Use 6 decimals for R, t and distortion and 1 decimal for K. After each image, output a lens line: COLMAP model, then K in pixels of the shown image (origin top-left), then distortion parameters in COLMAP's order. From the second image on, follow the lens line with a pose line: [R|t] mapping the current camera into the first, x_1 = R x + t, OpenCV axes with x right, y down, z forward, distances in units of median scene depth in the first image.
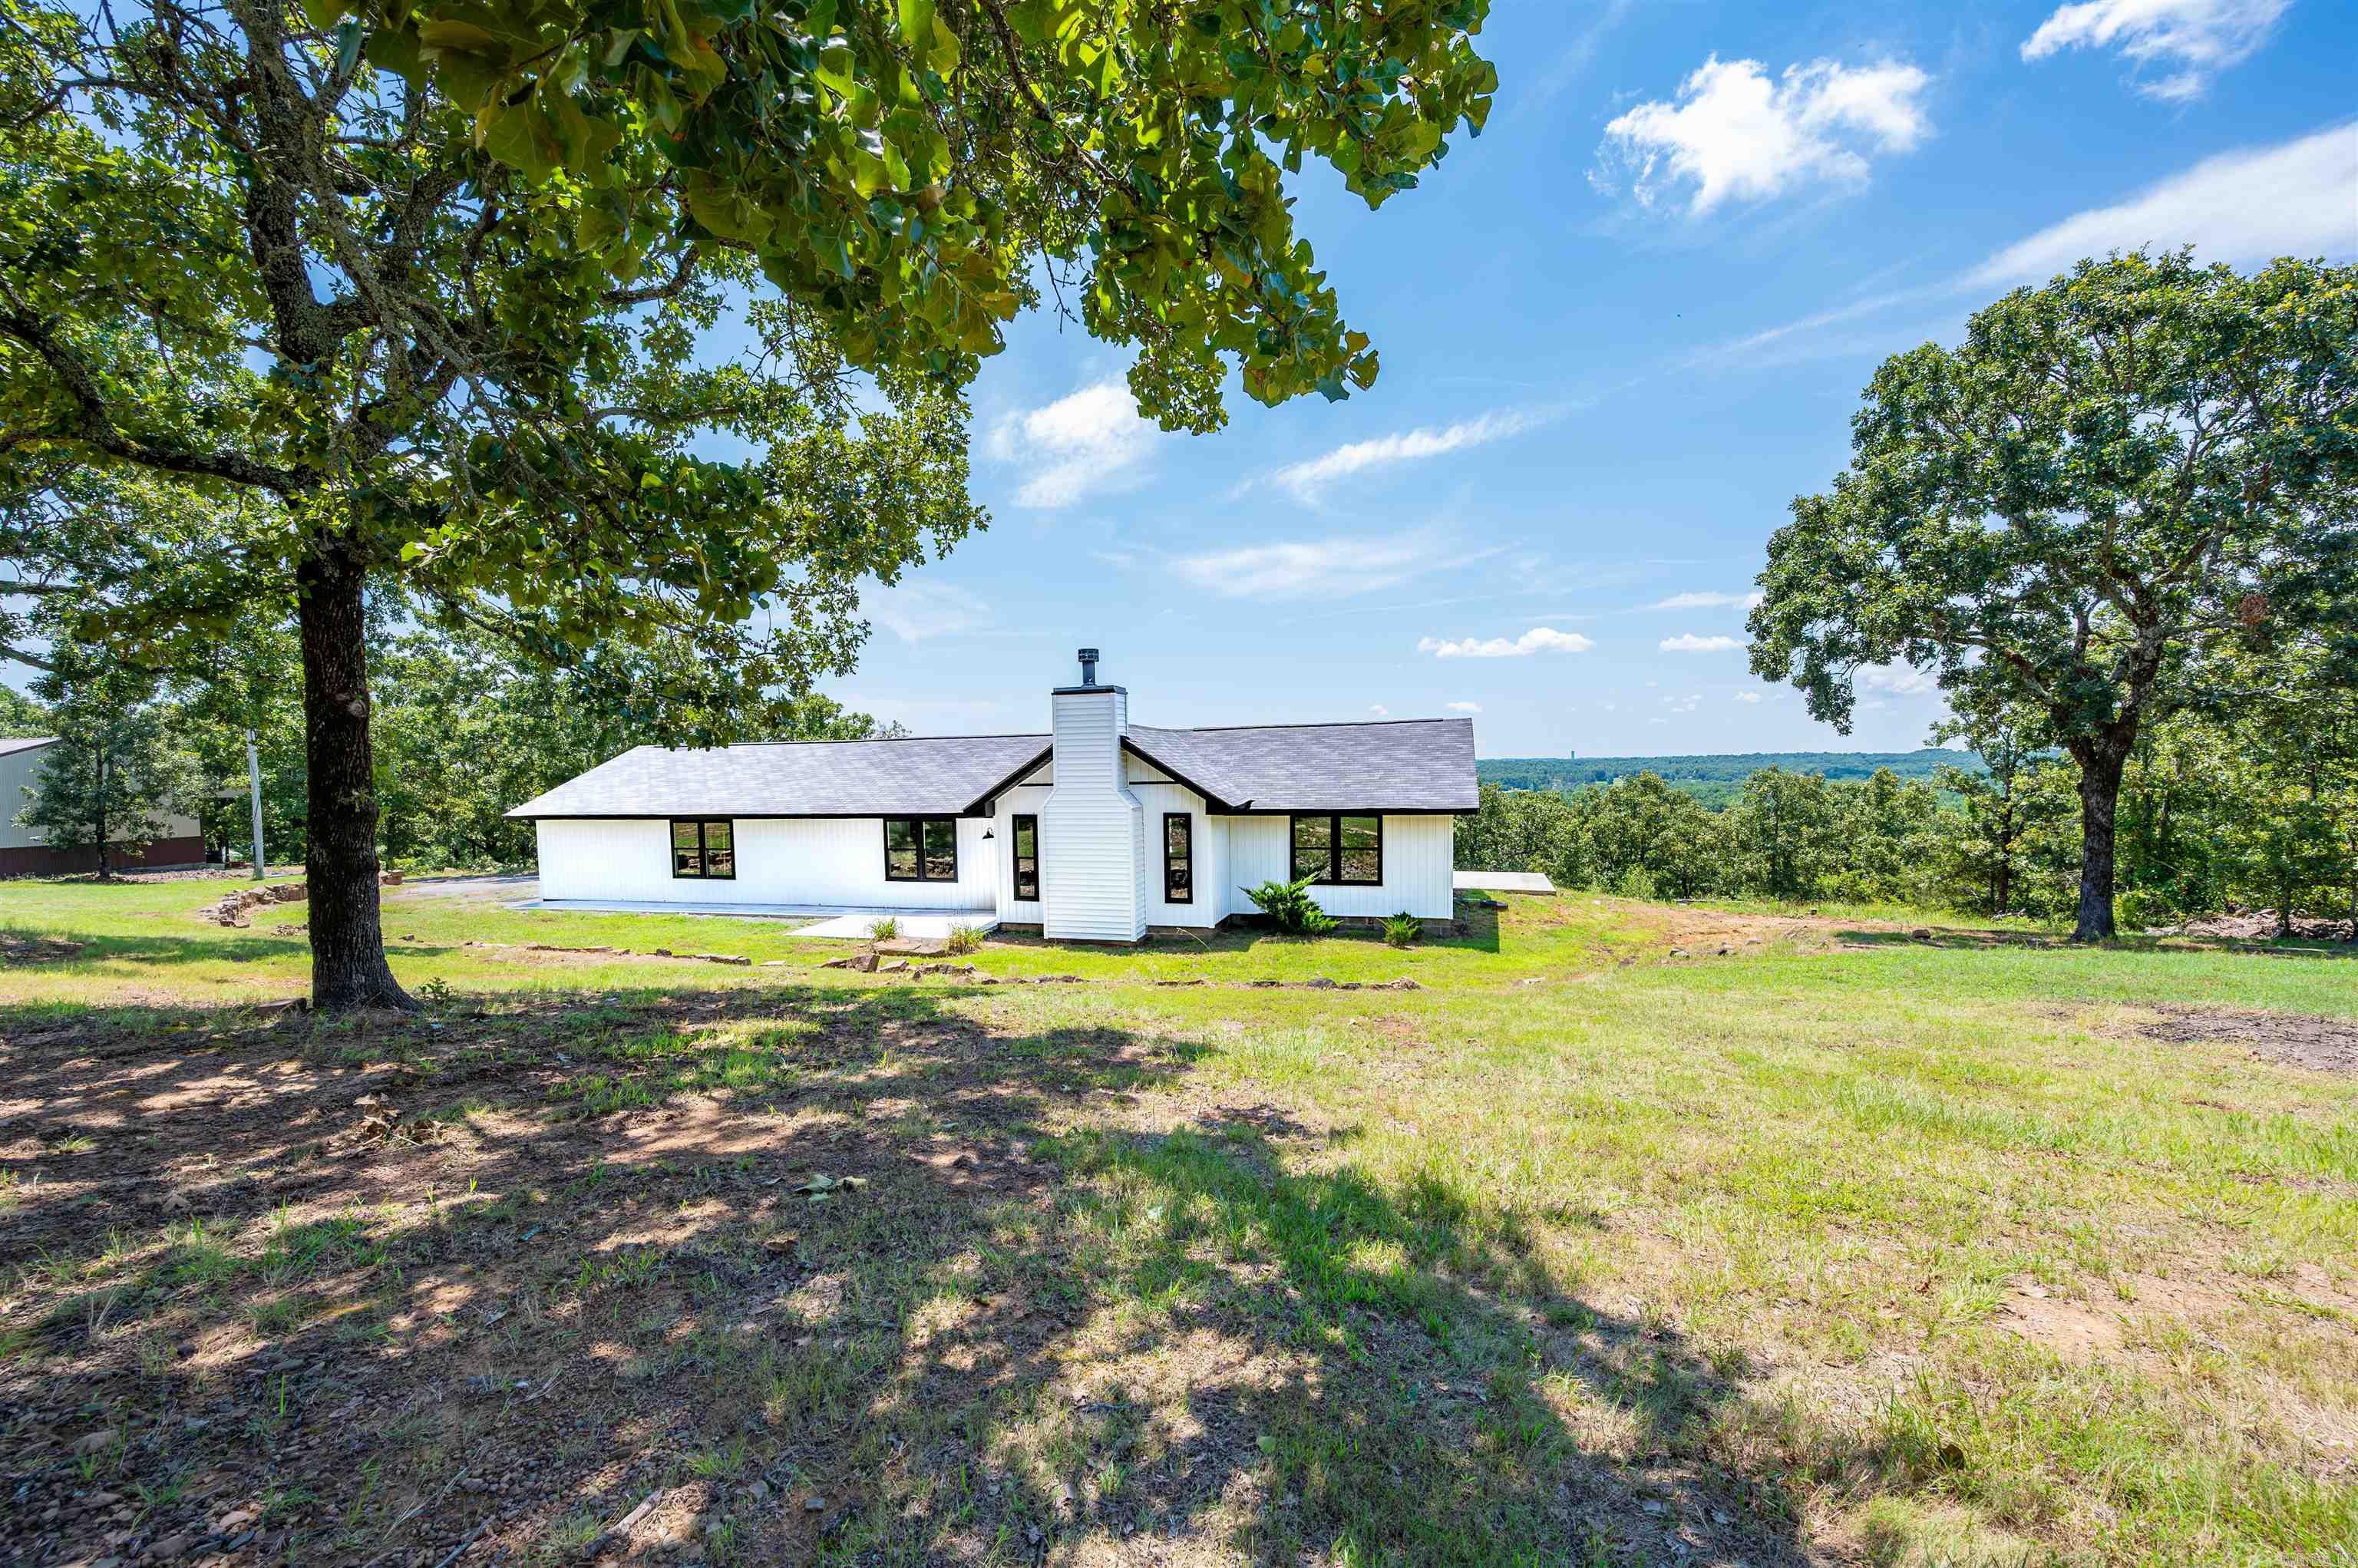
lens RADIAL K [[954.2, 0, 1185.3], [0, 954.2, 802.5], [0, 0, 1]] dist [-0.000743, 0.000335]
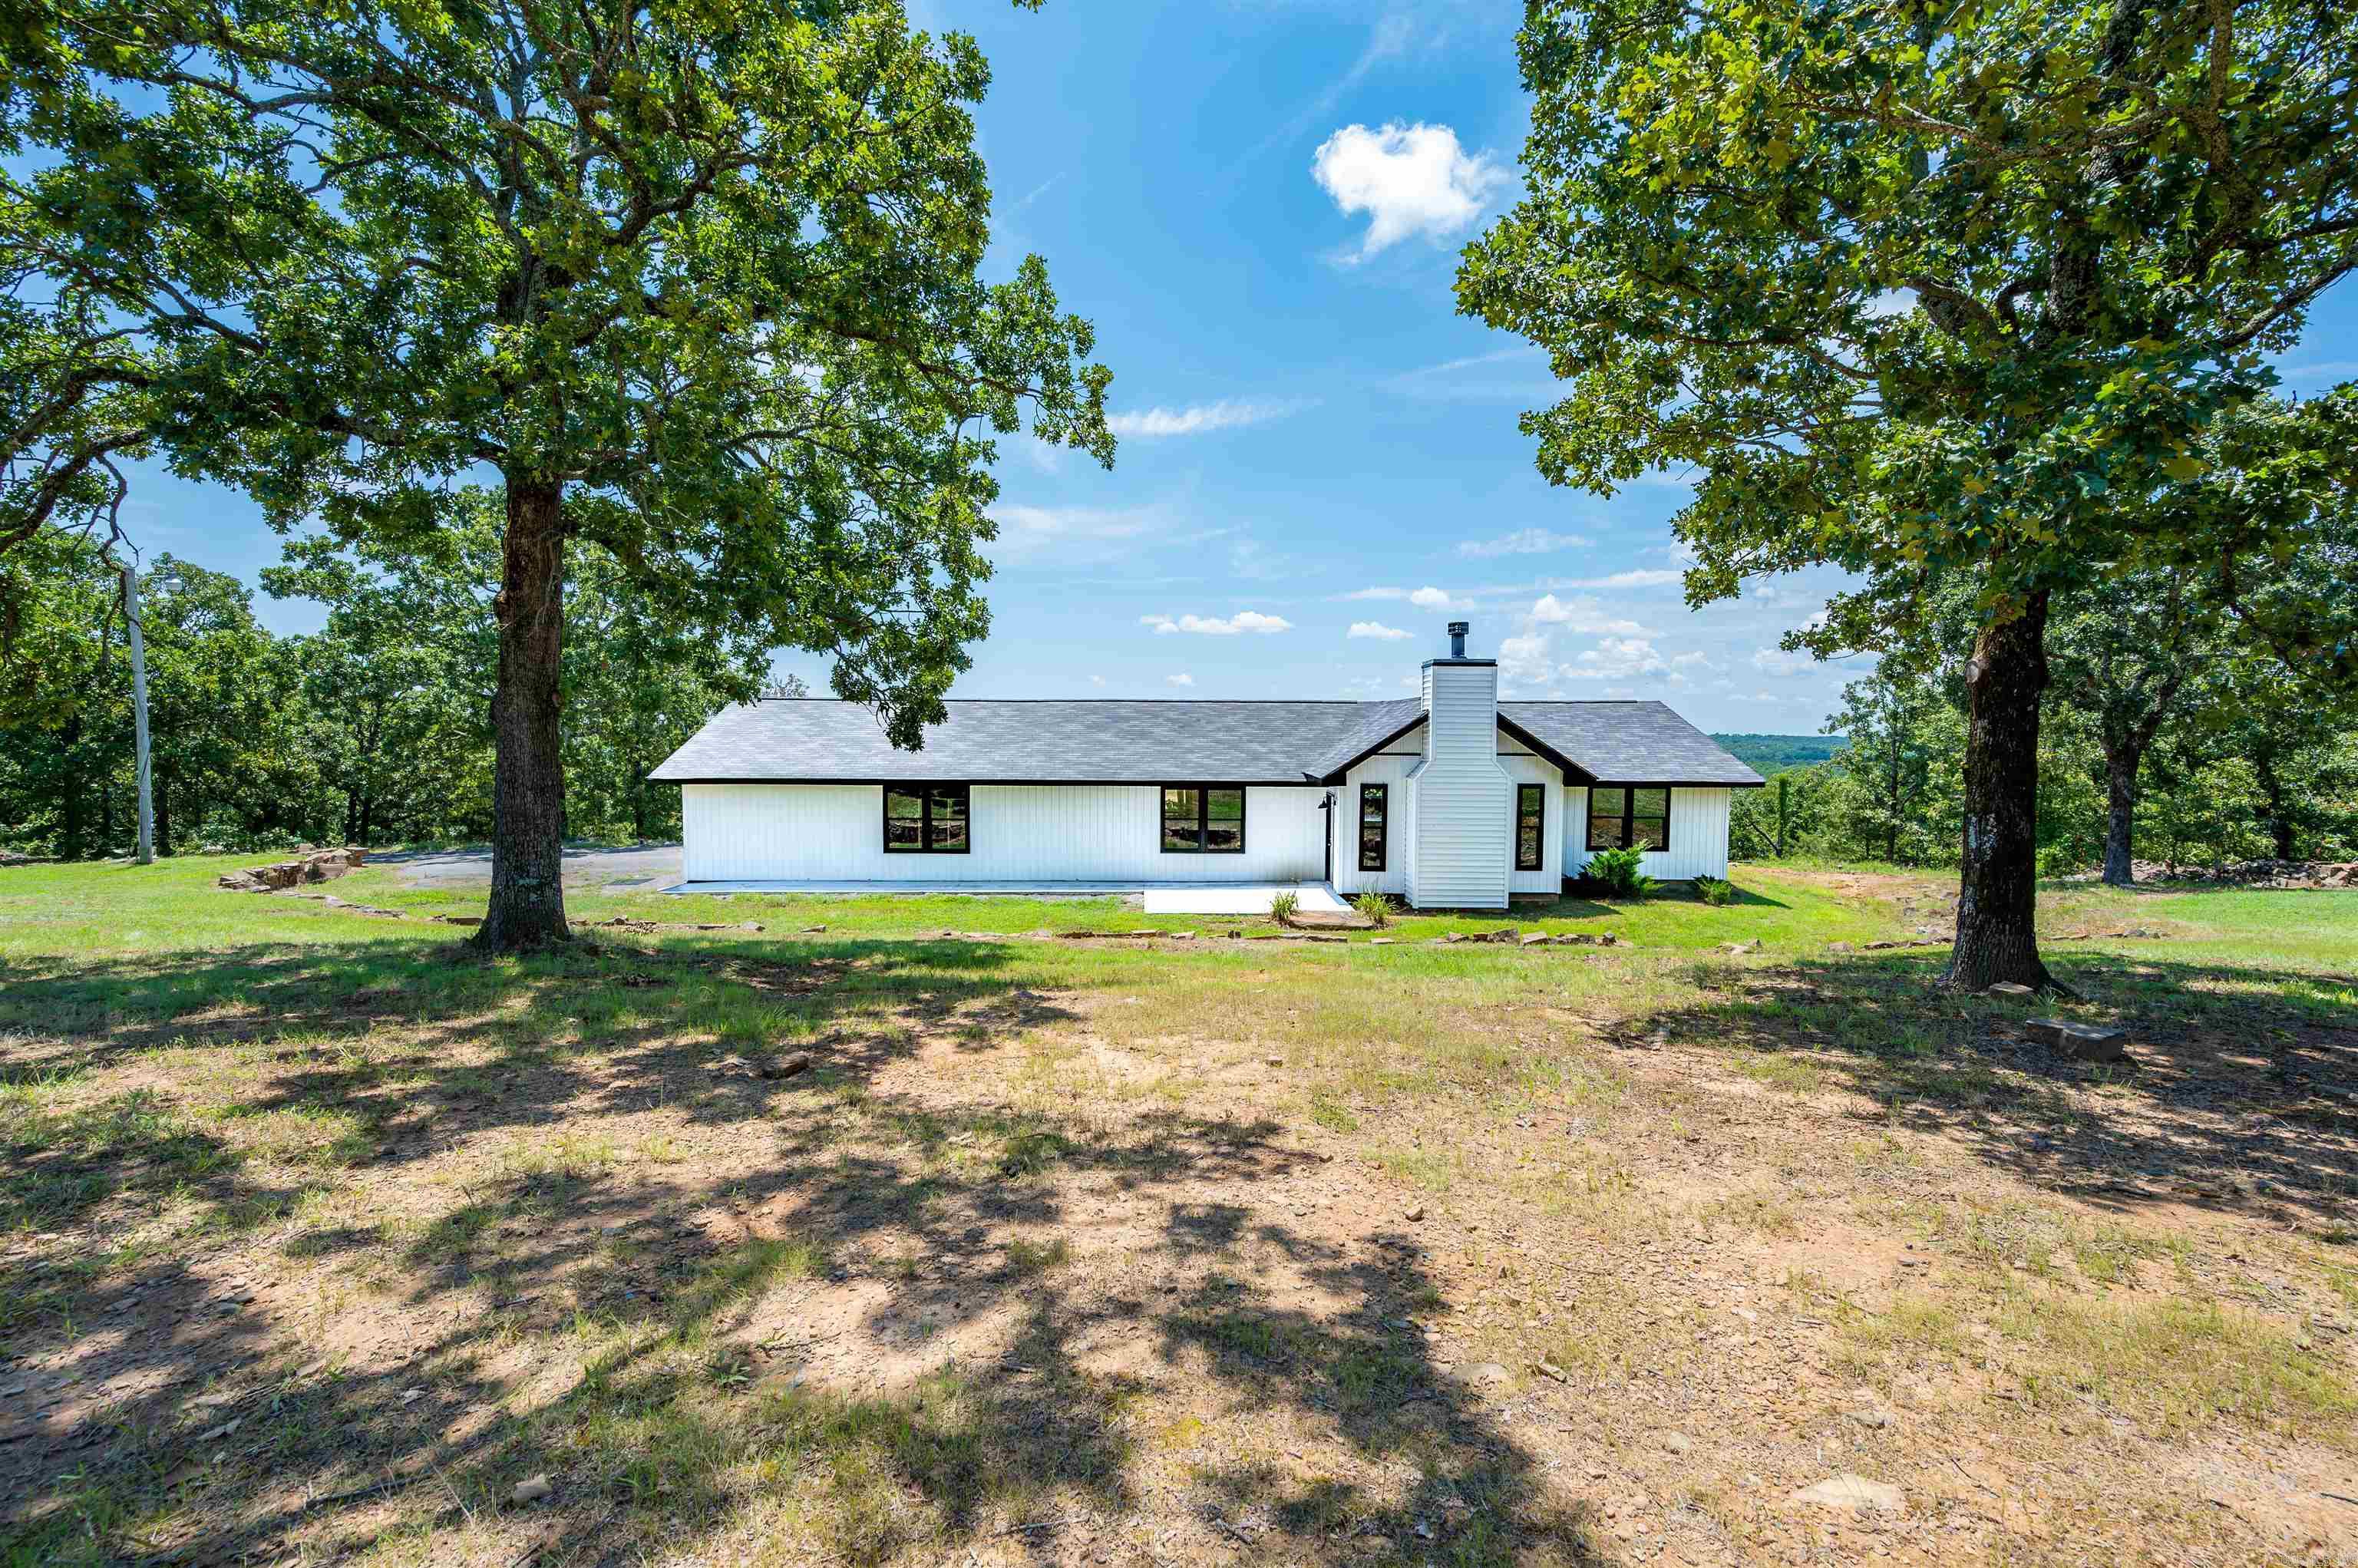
lens RADIAL K [[954.2, 0, 1186.0], [0, 954.2, 787.7], [0, 0, 1]] dist [-0.000743, 0.000335]
pose [[0.957458, 0.007249, 0.288481, -0.620001], [-0.012136, 0.999811, 0.015156, 0.003570], [-0.288316, -0.018013, 0.957366, 0.097243]]
